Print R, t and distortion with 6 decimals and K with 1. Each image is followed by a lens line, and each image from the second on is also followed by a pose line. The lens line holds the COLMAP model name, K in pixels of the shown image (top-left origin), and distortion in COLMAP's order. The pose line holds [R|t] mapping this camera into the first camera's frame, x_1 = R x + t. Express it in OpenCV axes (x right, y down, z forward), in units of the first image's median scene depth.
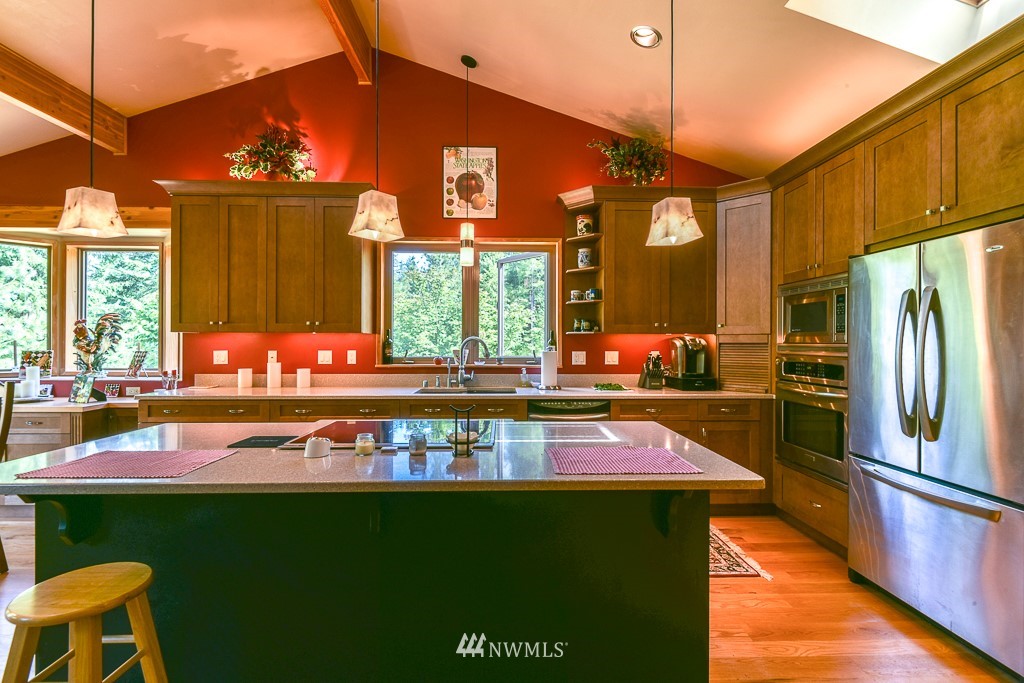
lens RADIAL K [[474.7, 0, 518.9], [0, 474.7, 344.0], [0, 0, 1]] dist [0.003931, -0.003457]
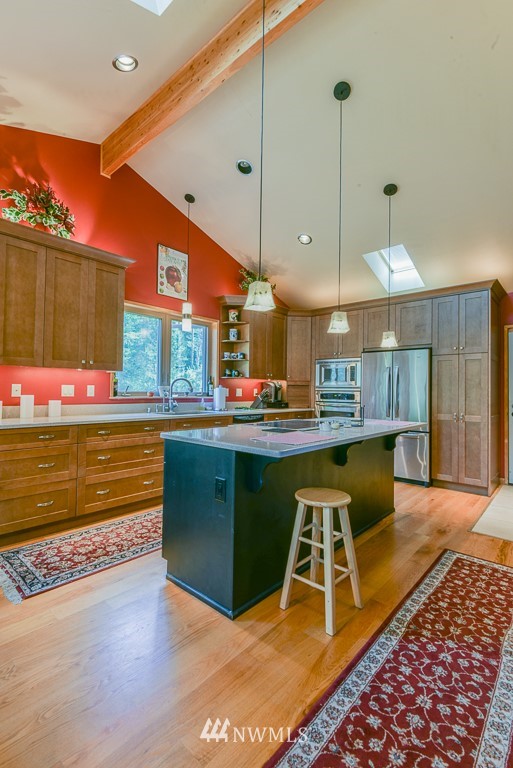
lens RADIAL K [[356.0, 0, 251.2], [0, 356.0, 385.1], [0, 0, 1]] dist [0.003931, -0.003457]
pose [[0.687905, 0.020174, 0.725520, -0.741663], [-0.011095, 0.999789, -0.017281, 0.024641], [-0.725716, 0.003838, 0.687984, 0.062272]]
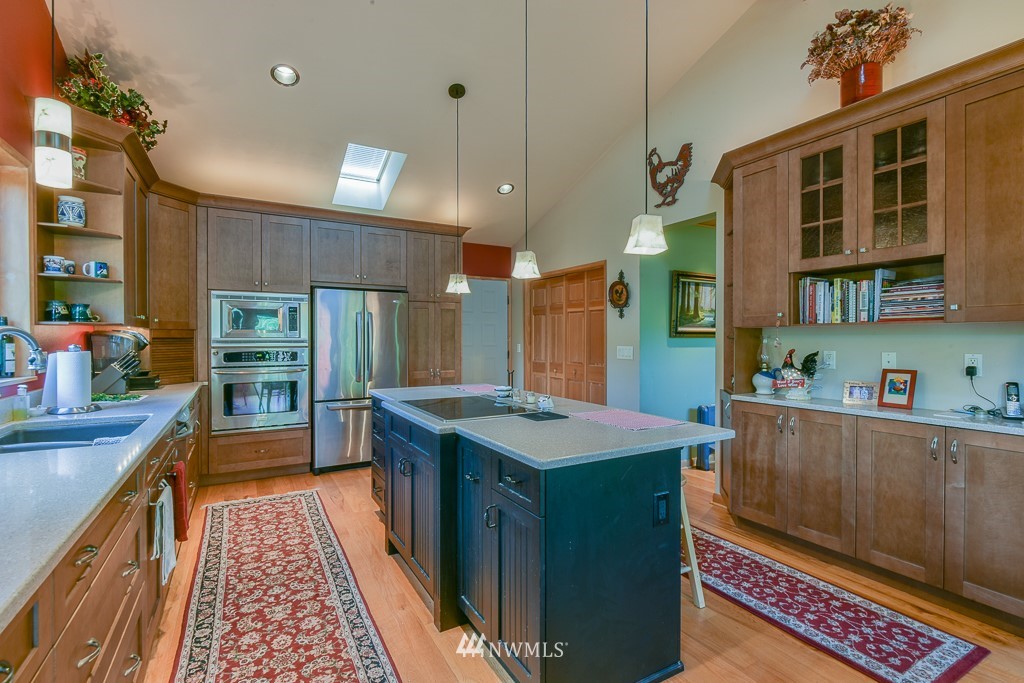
lens RADIAL K [[474.7, 0, 519.8], [0, 474.7, 340.8], [0, 0, 1]] dist [0.003931, -0.003457]
pose [[-0.485785, -0.008737, 0.874035, -0.741663], [0.001115, 0.999943, 0.010616, -0.004890], [-0.874078, 0.006131, -0.485747, 0.763577]]
